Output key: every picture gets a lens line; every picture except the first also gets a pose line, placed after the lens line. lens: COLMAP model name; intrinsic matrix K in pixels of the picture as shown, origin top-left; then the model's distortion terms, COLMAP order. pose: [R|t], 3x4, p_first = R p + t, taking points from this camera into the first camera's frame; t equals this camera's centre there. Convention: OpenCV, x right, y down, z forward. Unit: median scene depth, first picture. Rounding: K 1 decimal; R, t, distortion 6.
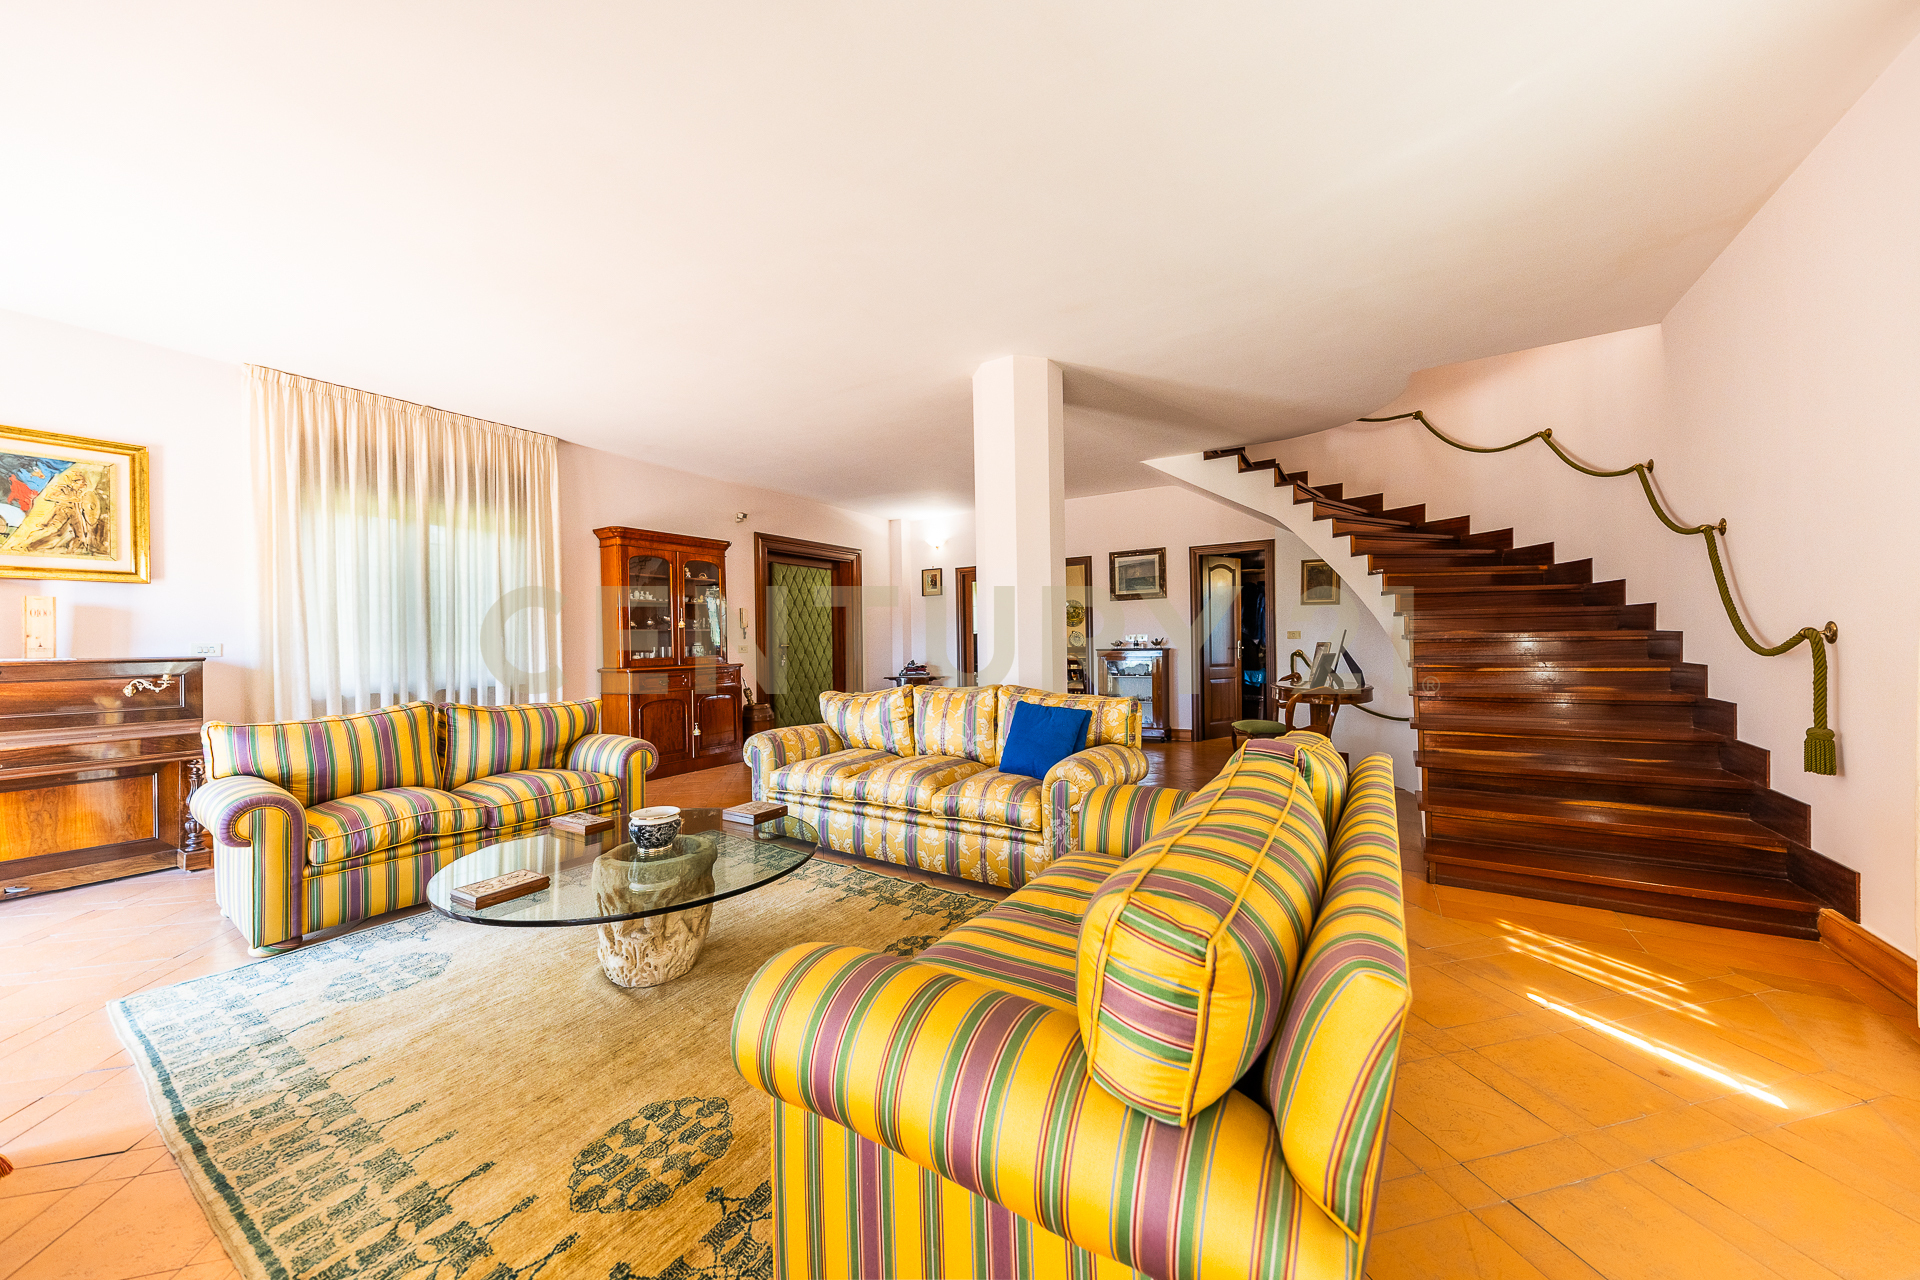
lens RADIAL K [[659.5, 0, 968.1], [0, 659.5, 643.8], [0, 0, 1]] dist [0.010794, -0.004670]
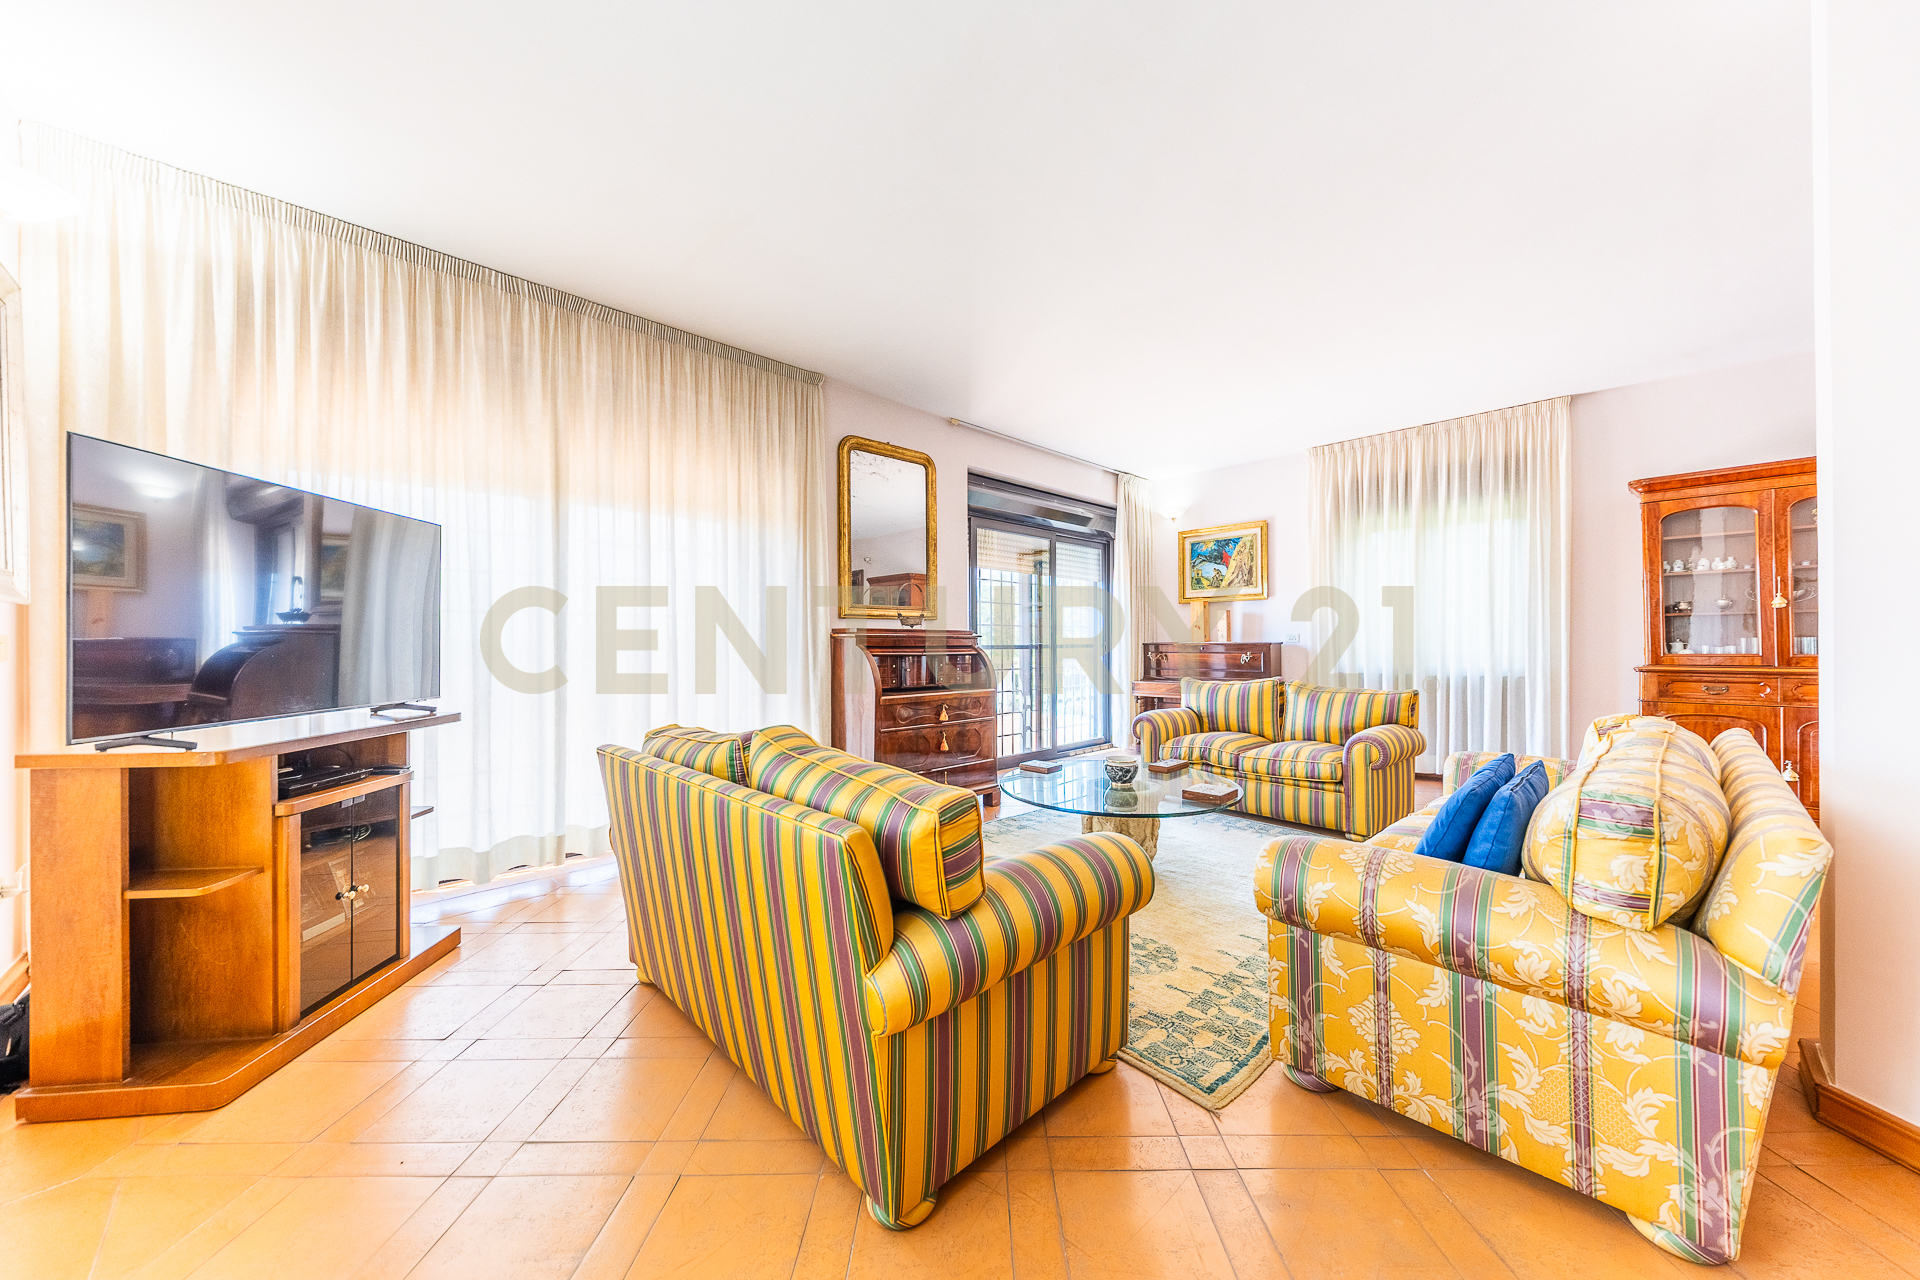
lens RADIAL K [[659.5, 0, 968.1], [0, 659.5, 643.8], [0, 0, 1]] dist [0.010794, -0.004670]
pose [[-0.233457, 0.016524, -0.972227, 0.637276], [0.006067, 0.999861, 0.015537, -0.006548], [0.972348, -0.002271, -0.233525, 0.671908]]
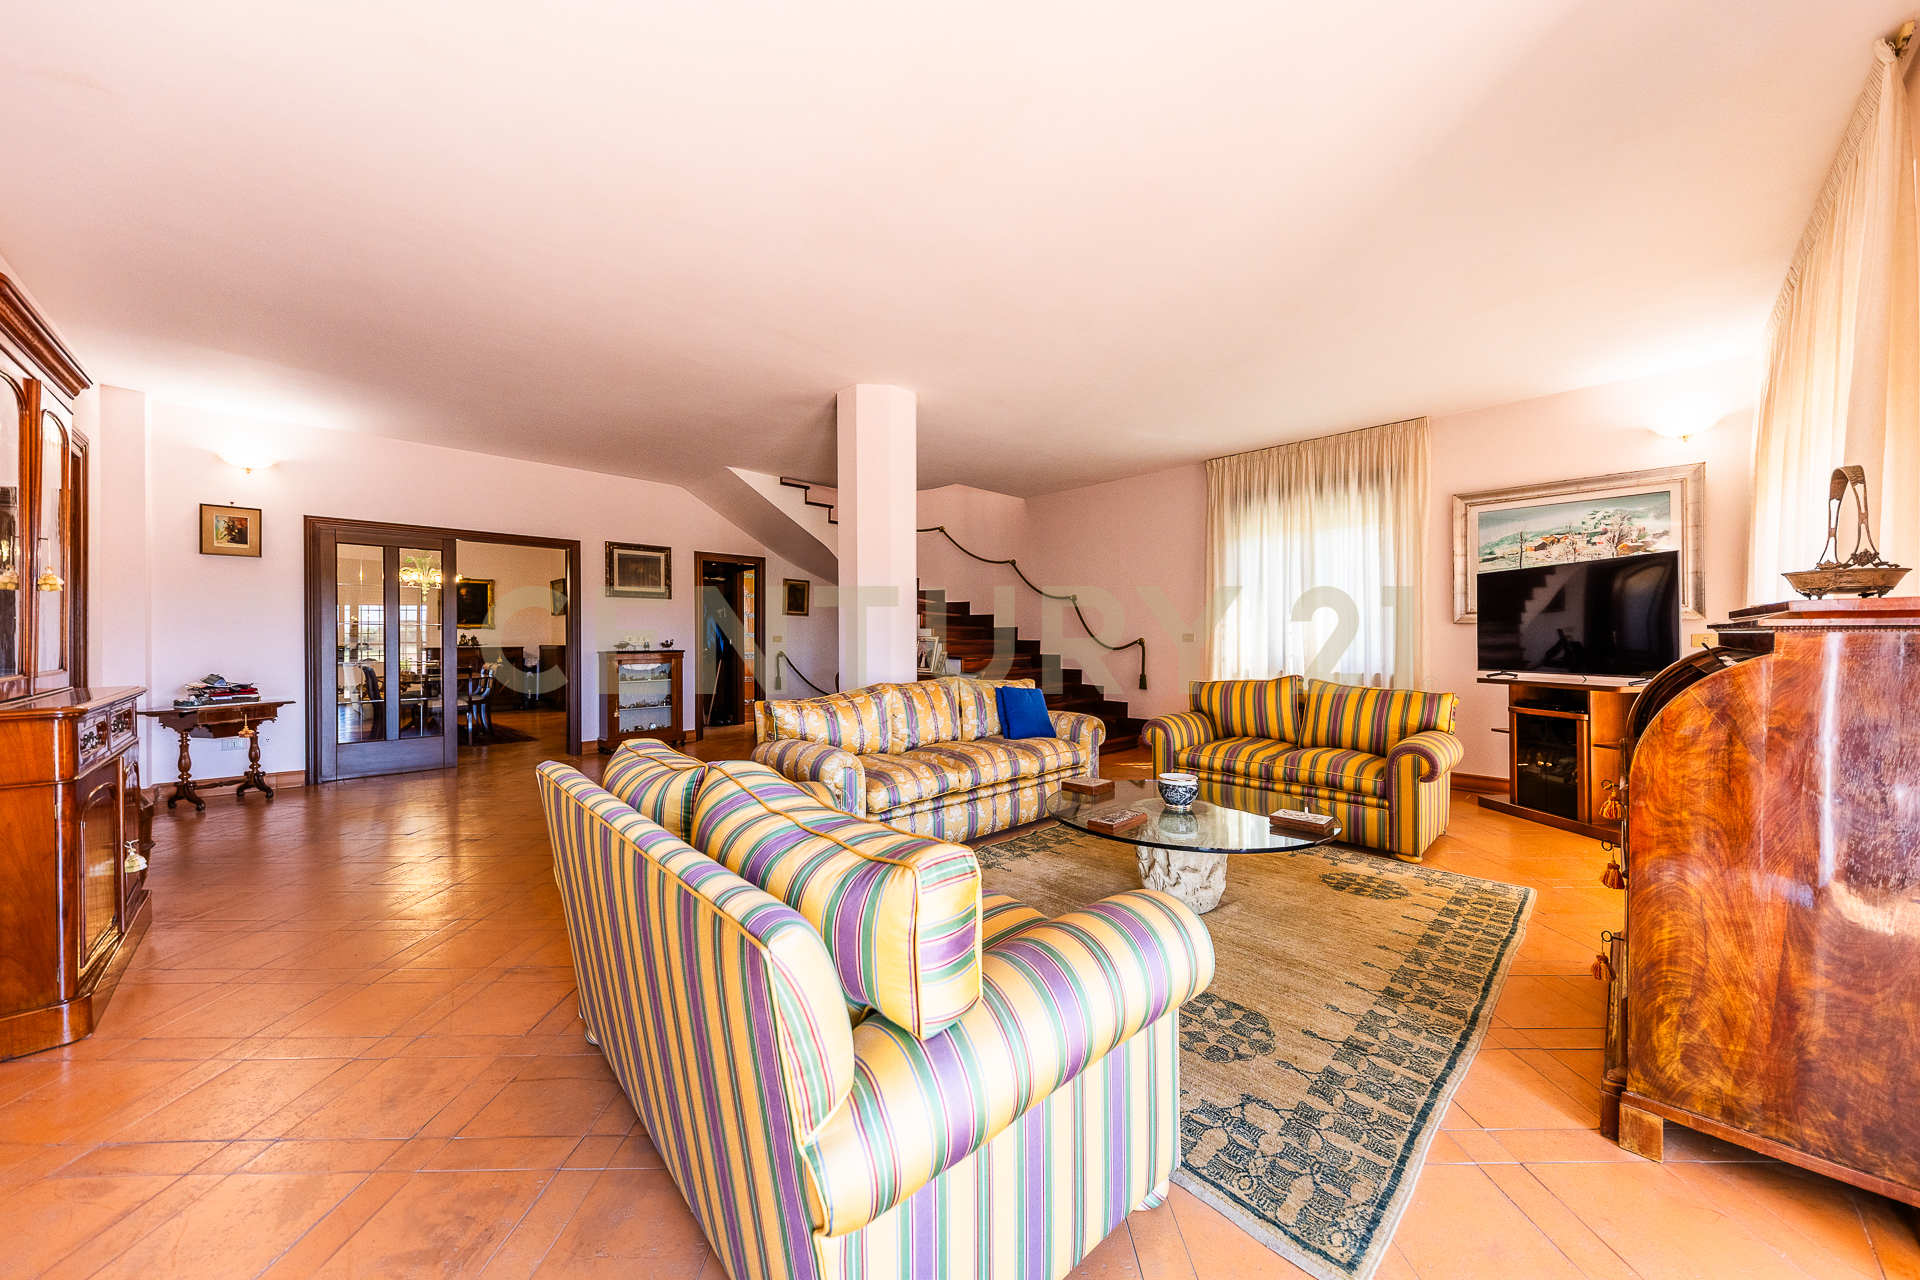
lens RADIAL K [[659.5, 0, 968.1], [0, 659.5, 643.8], [0, 0, 1]] dist [0.010794, -0.004670]
pose [[0.231531, 0.007776, 0.972797, -1.074954], [0.000916, 0.999966, -0.008211, 0.010411], [-0.972827, 0.002792, 0.231516, 0.668959]]
